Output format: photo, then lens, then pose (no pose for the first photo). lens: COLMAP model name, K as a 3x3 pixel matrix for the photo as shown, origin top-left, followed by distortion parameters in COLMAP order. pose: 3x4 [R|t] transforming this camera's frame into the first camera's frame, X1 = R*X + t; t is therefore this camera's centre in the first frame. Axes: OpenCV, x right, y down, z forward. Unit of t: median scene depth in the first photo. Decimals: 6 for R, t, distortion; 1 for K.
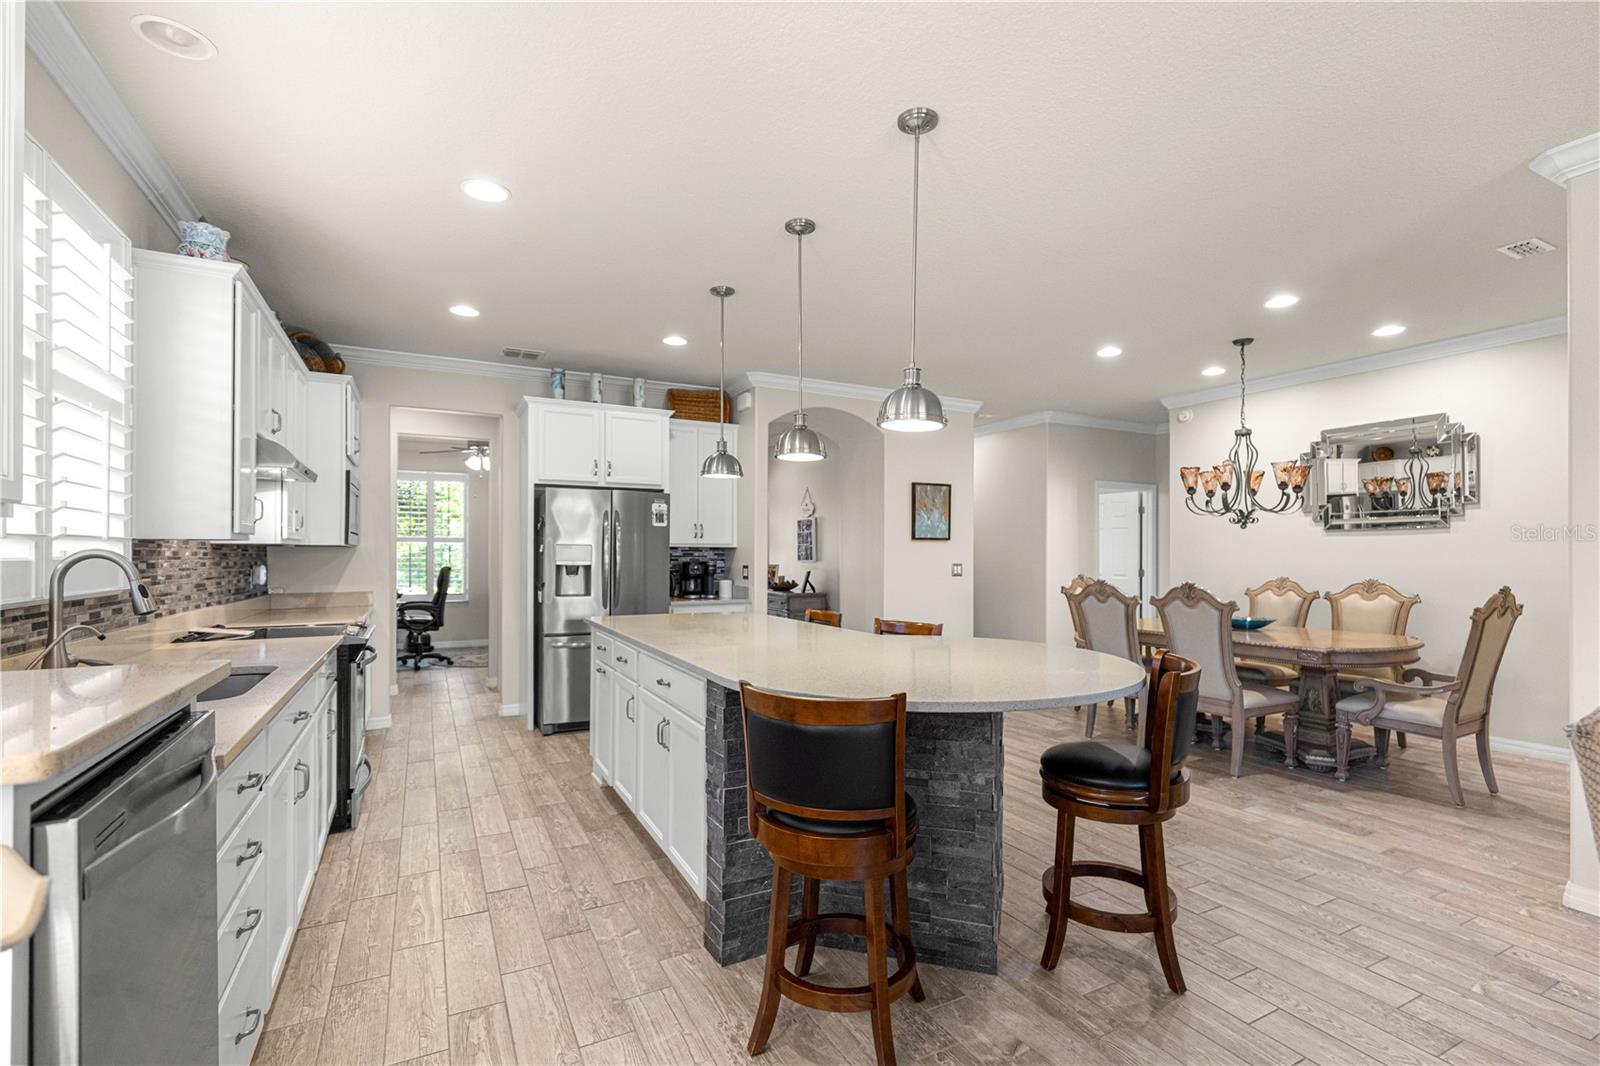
lens RADIAL K [[749.5, 0, 809.4], [0, 749.5, 545.4], [0, 0, 1]] dist [0.001217, -0.000375]
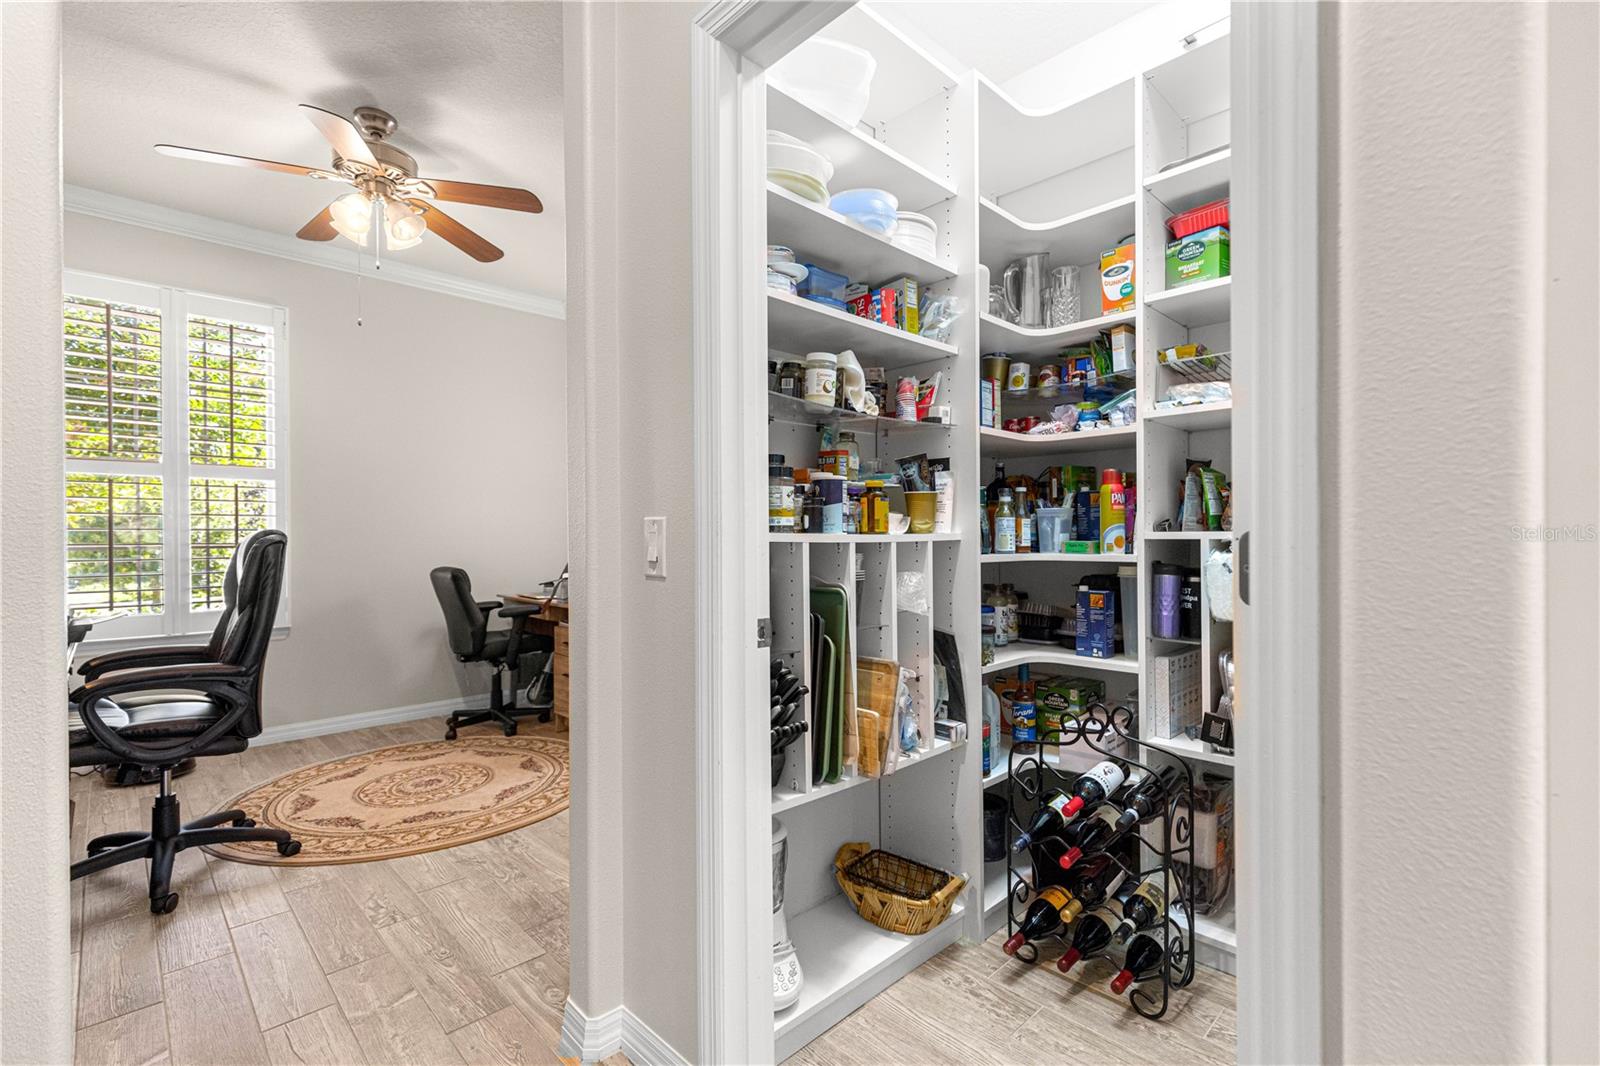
lens RADIAL K [[719.2, 0, 827.1], [0, 719.2, 534.3], [0, 0, 1]] dist [0.001373, 0.000178]
pose [[0.953529, -0.009228, 0.301160, -0.037176], [0.006945, 0.999938, 0.008647, 0.002484], [-0.301221, -0.006154, 0.953534, 0.067899]]
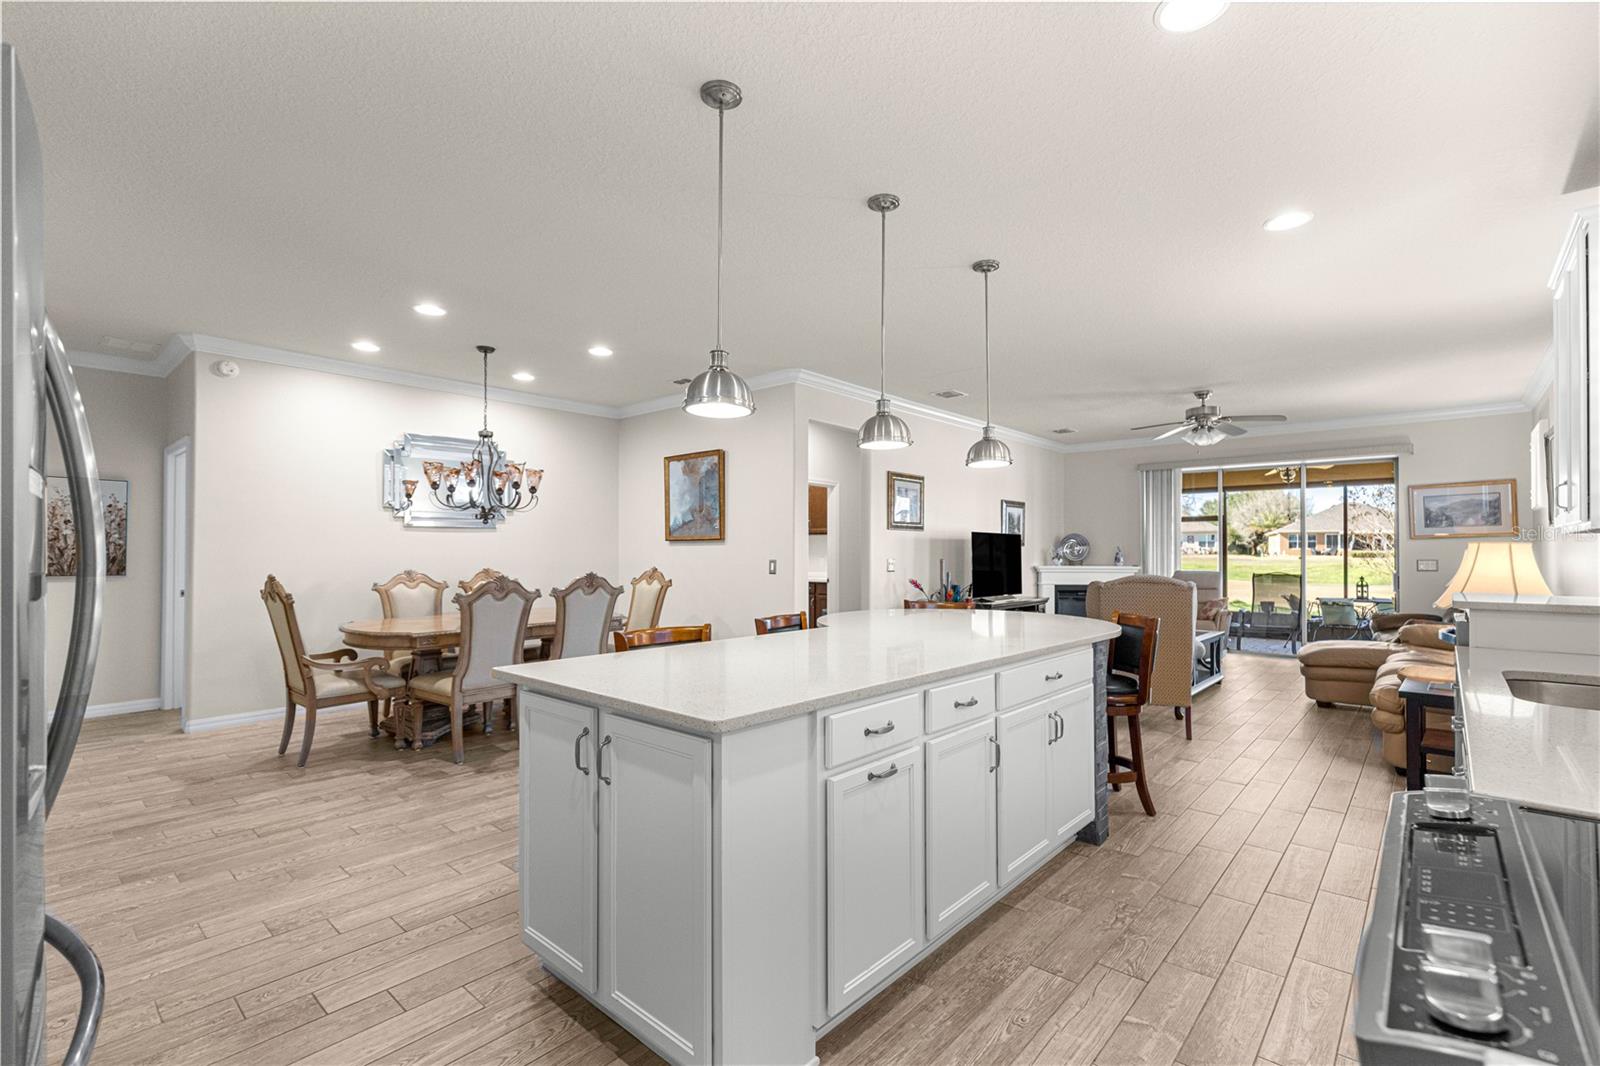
lens RADIAL K [[714.5, 0, 805.9], [0, 714.5, 573.1], [0, 0, 1]] dist [-0.002973, -0.000355]
pose [[-0.359628, -0.032584, 0.932527, -0.571578], [-0.010394, 0.999468, 0.030914, 0.011819], [-0.933038, 0.001424, -0.359775, 0.996327]]
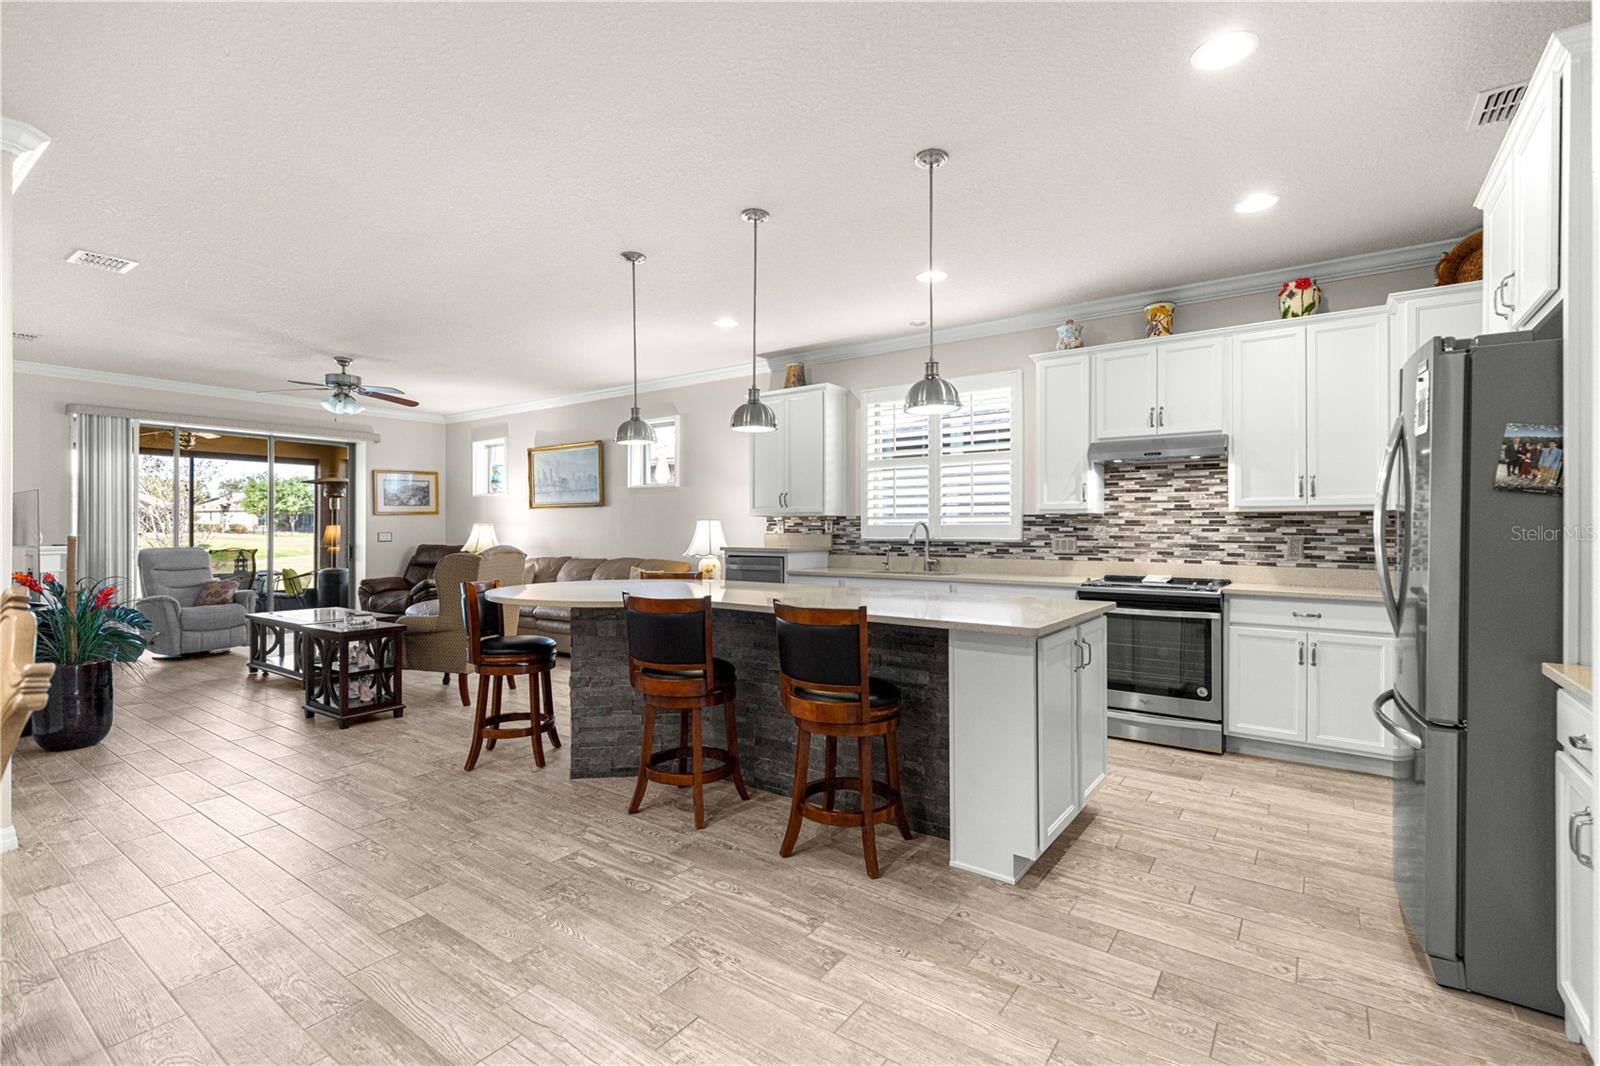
lens RADIAL K [[719.2, 0, 827.1], [0, 719.2, 534.3], [0, 0, 1]] dist [0.001373, 0.000178]
pose [[-0.884945, -0.001628, -0.465693, 0.267591], [-0.000352, 0.999996, -0.002826, 0.026374], [0.465696, -0.002337, -0.884942, 1.386701]]
